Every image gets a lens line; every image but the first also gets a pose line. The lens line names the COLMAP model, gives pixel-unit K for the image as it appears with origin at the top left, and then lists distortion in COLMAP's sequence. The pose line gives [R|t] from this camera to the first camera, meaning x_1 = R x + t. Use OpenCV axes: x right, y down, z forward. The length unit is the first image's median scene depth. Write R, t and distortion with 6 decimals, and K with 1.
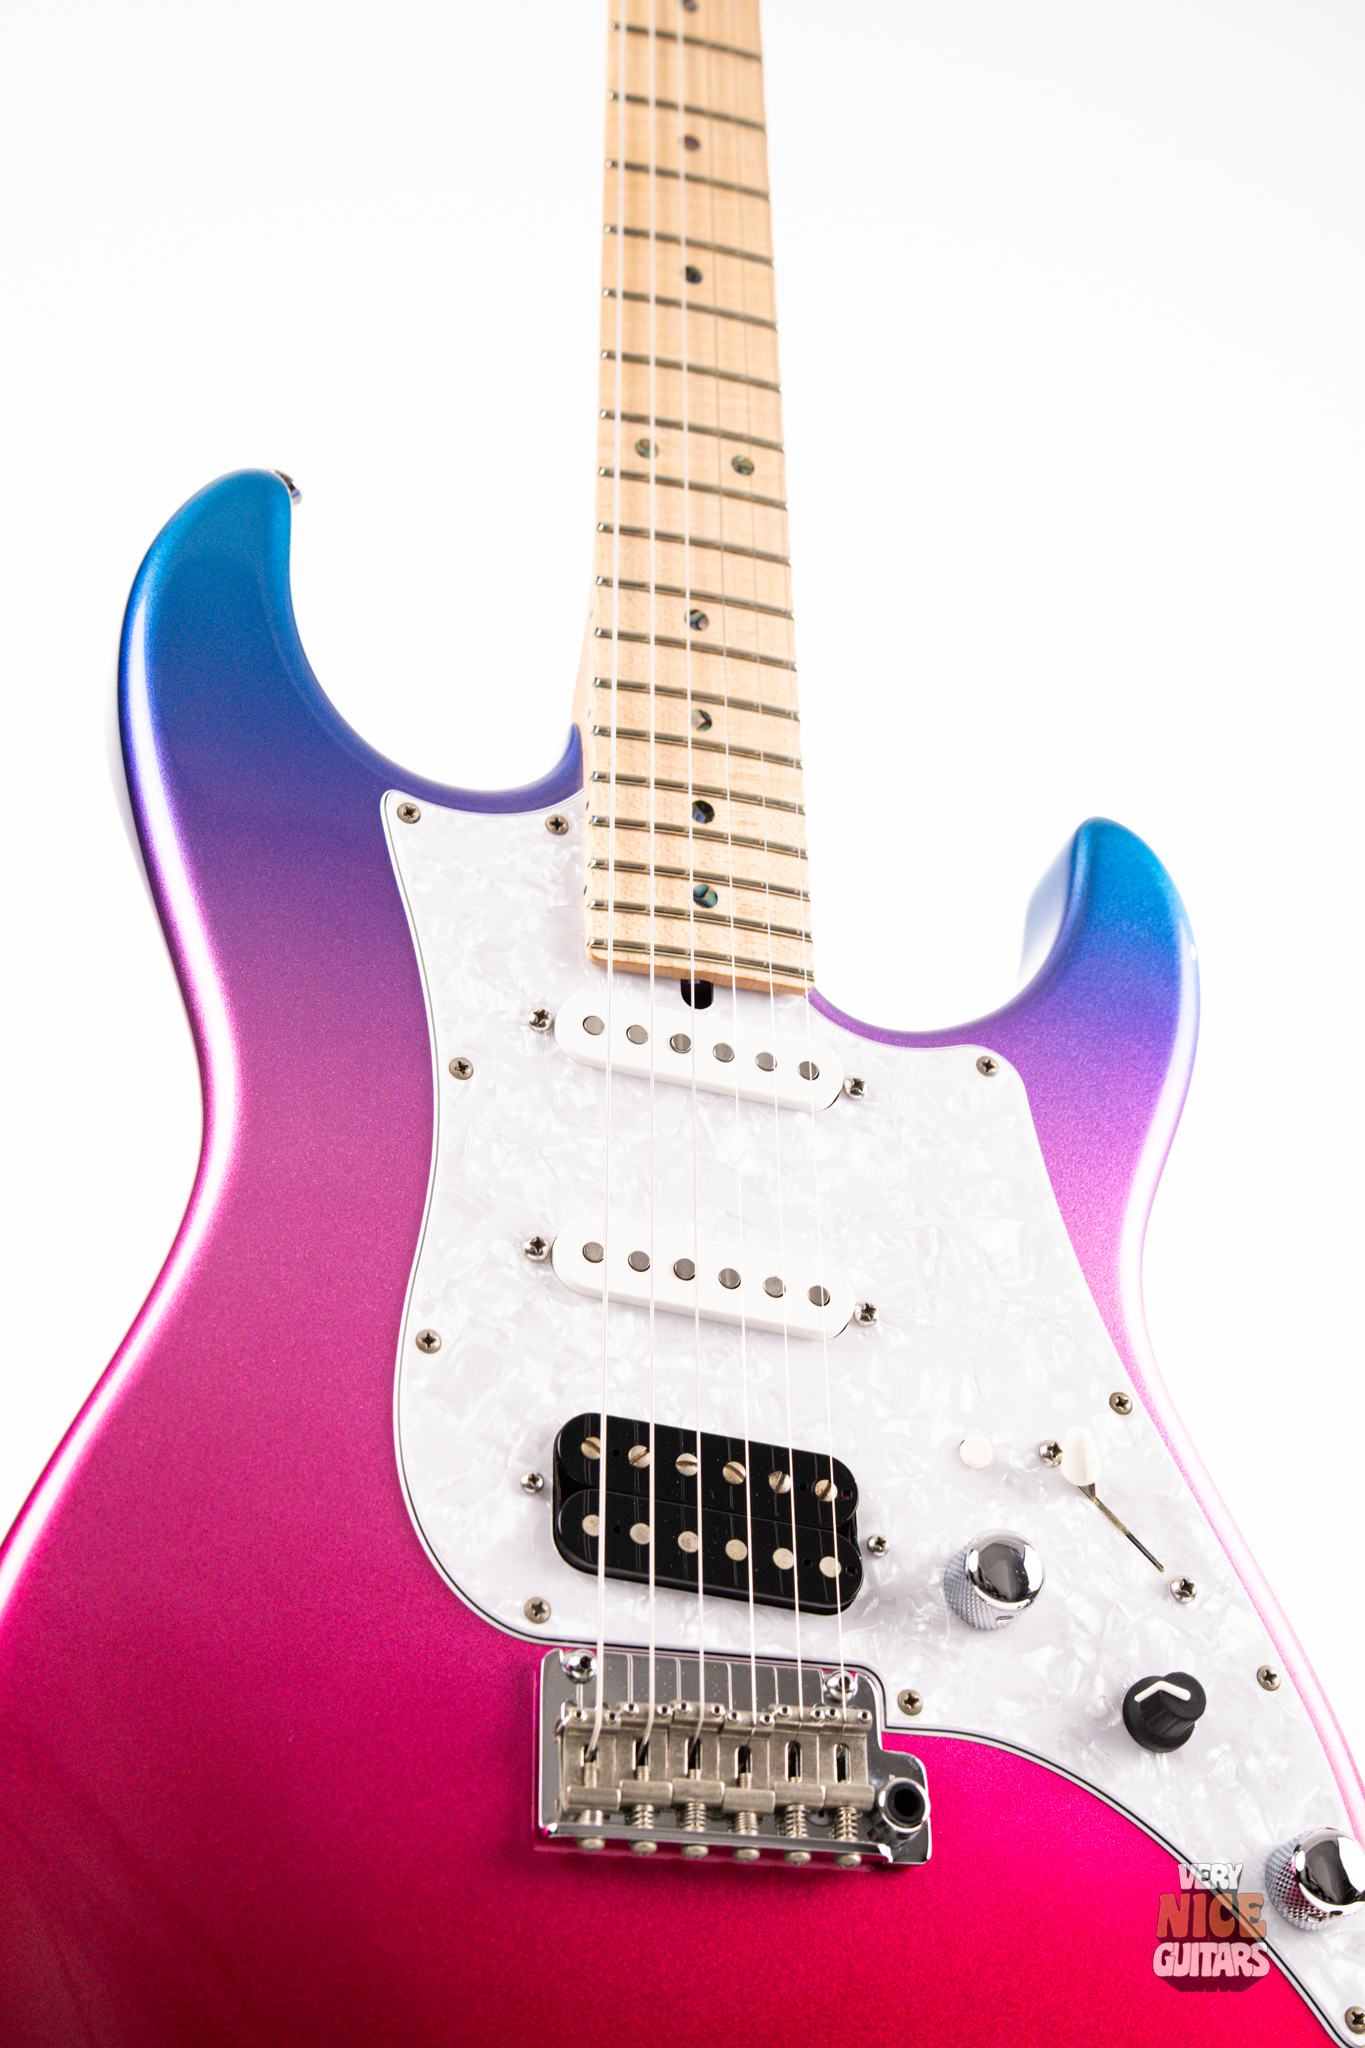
lens RADIAL K [[2949.8, 0, 653.9], [0, 2949.8, 1075.7], [0, 0, 1]] dist [0.046027, 0.000000]
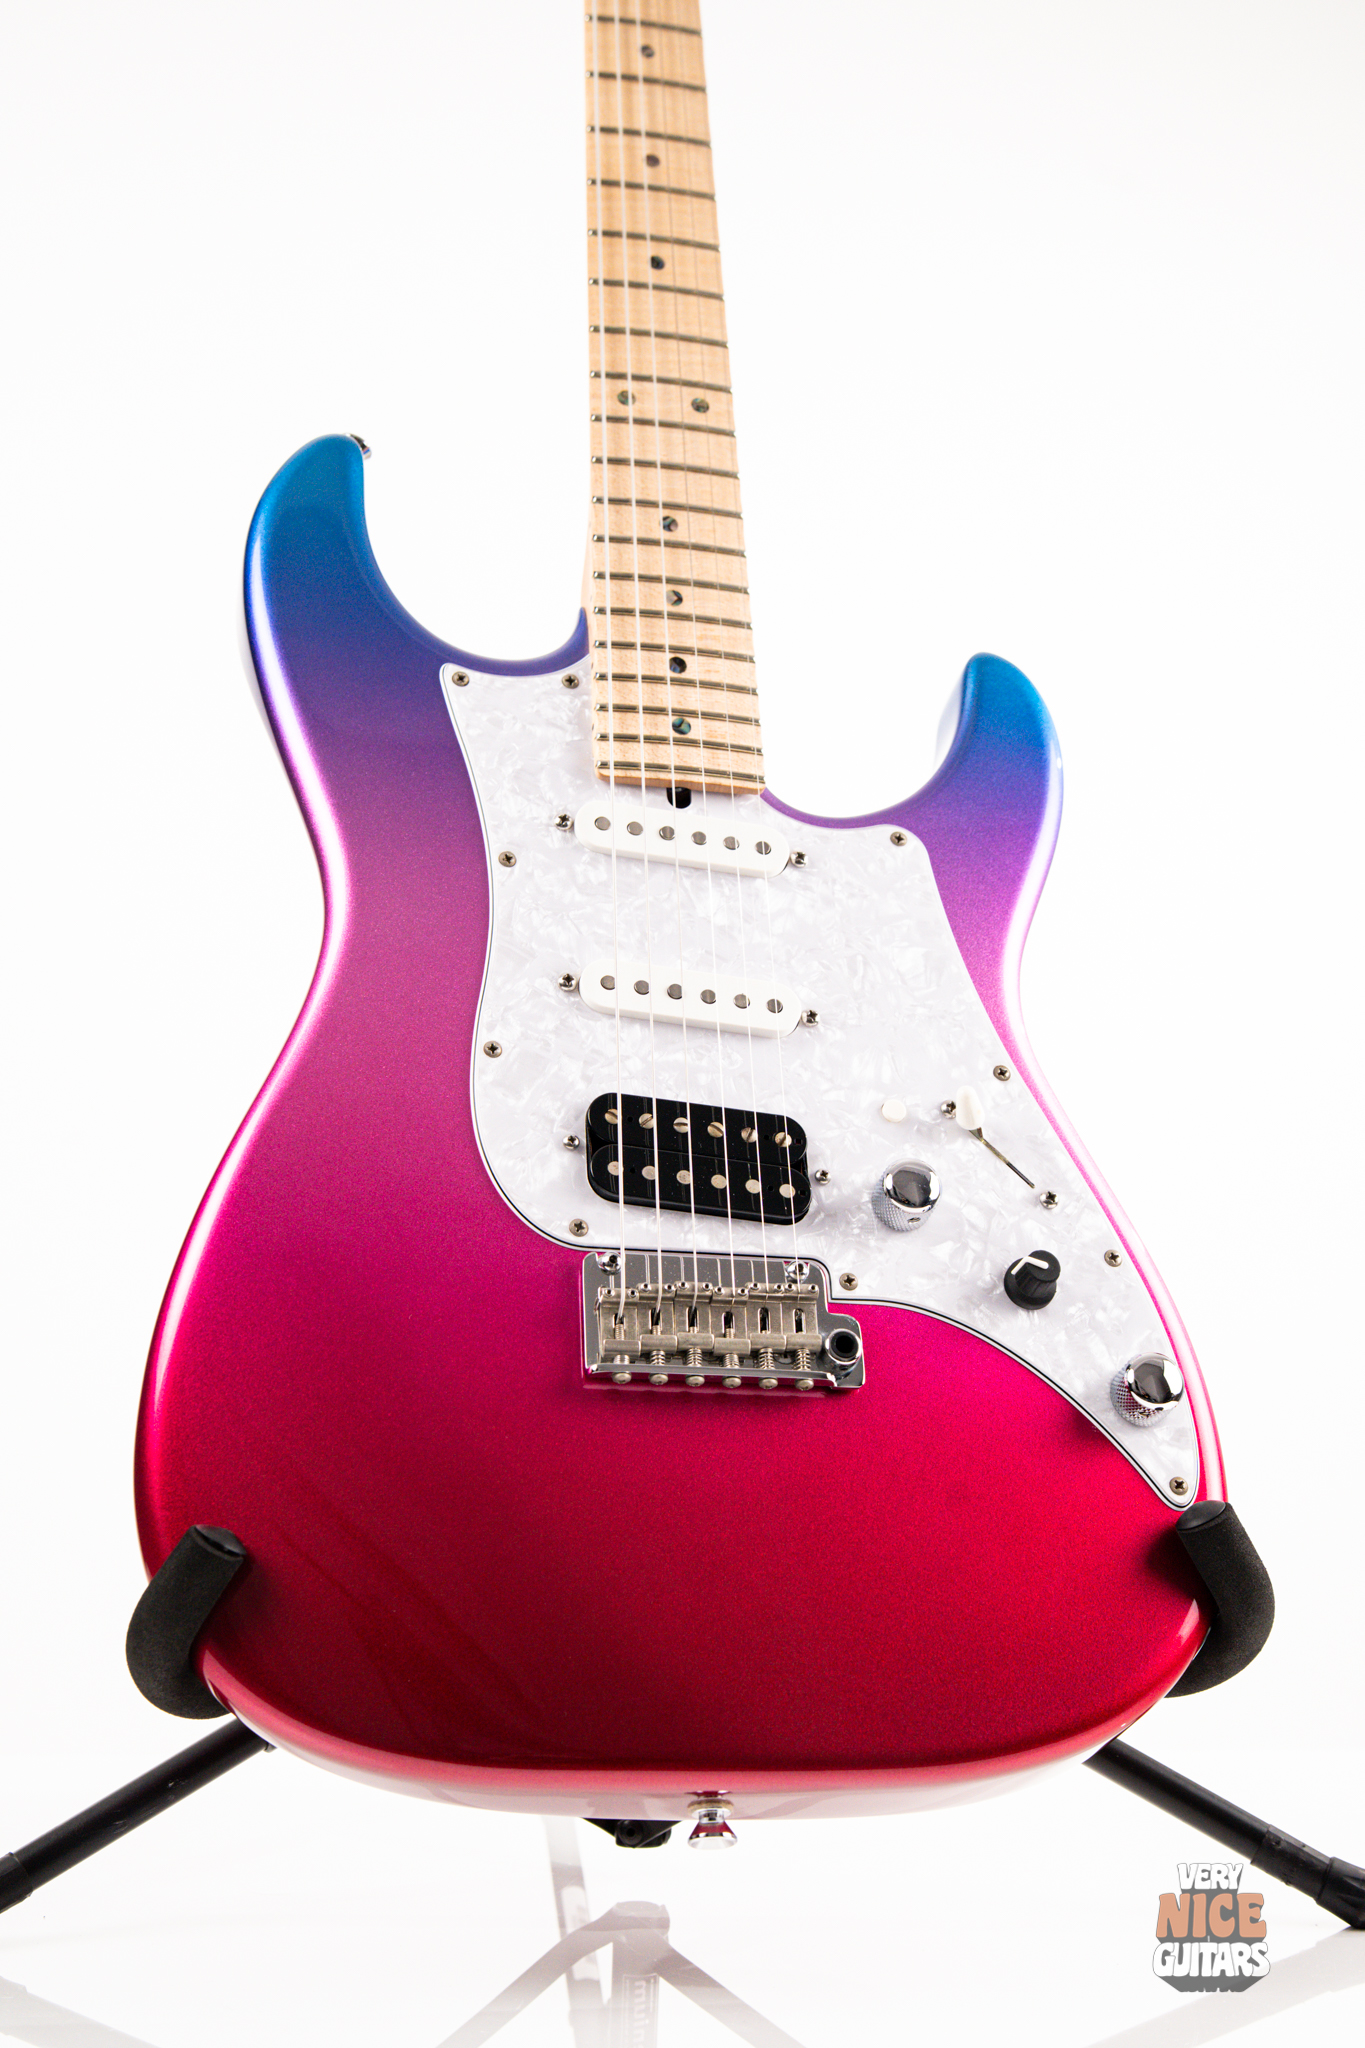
lens RADIAL K [[2949.8, 0, 679.5], [0, 2949.8, 1031.4], [0, 0, 1]] dist [0.046027, 0.000000]
pose [[0.997282, -0.061440, -0.040668, 0.064754], [0.061851, 0.998045, 0.008926, 0.069015], [0.040040, -0.011417, 0.999133, -0.369704]]
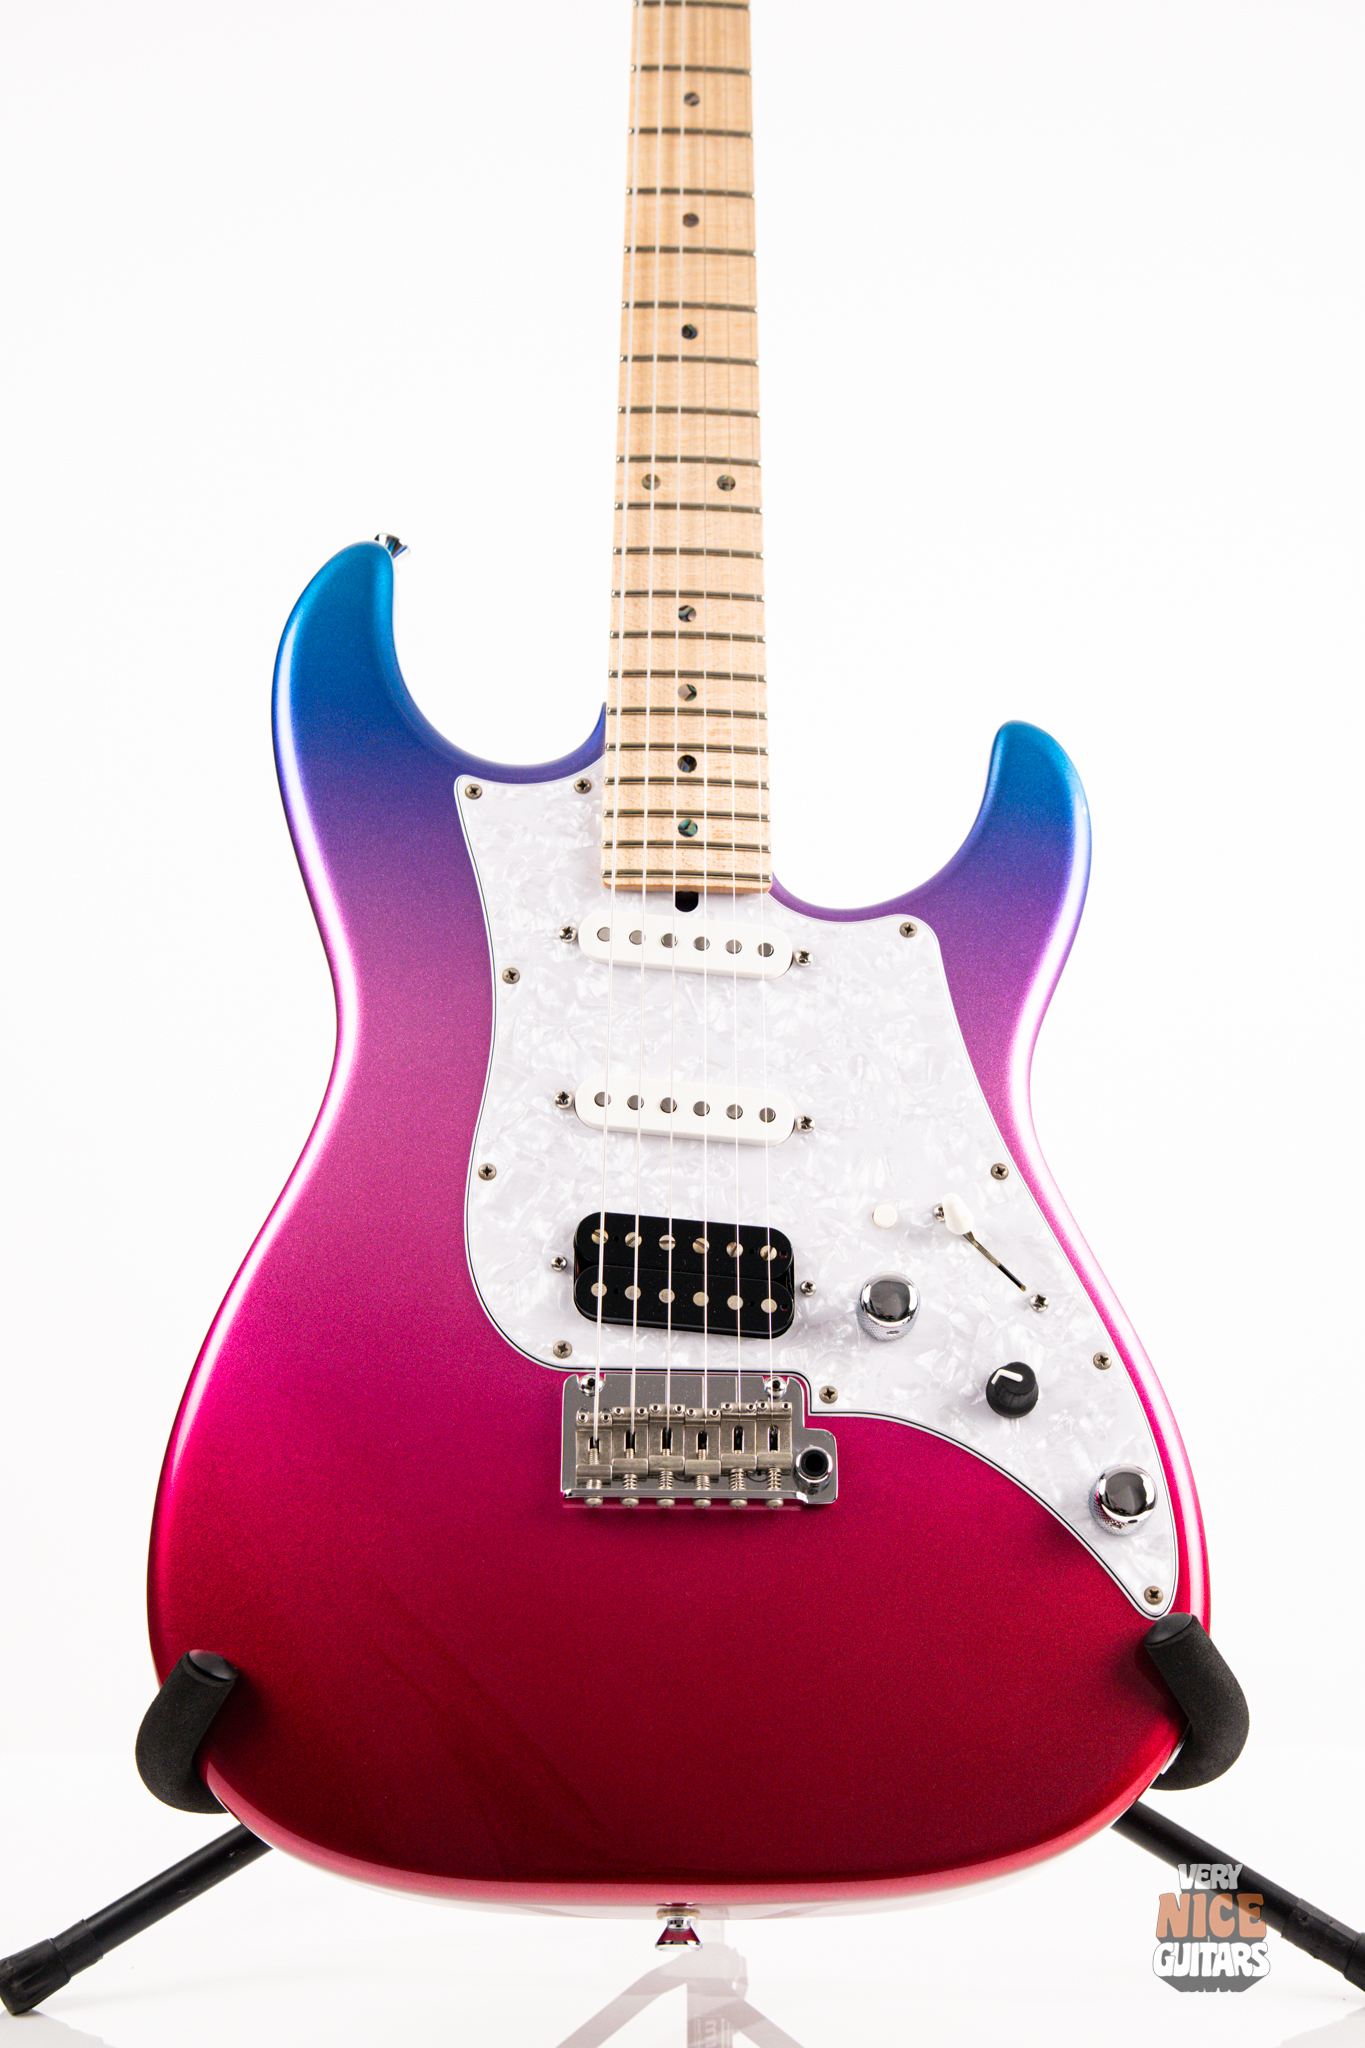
lens RADIAL K [[2949.8, 0, 705.0], [0, 2949.8, 1079.3], [0, 0, 1]] dist [0.046027, 0.000000]
pose [[0.971635, -0.084073, -0.221035, 0.327716], [0.105773, 0.990468, 0.088229, -0.066926], [0.211511, -0.109106, 0.971267, -0.357233]]
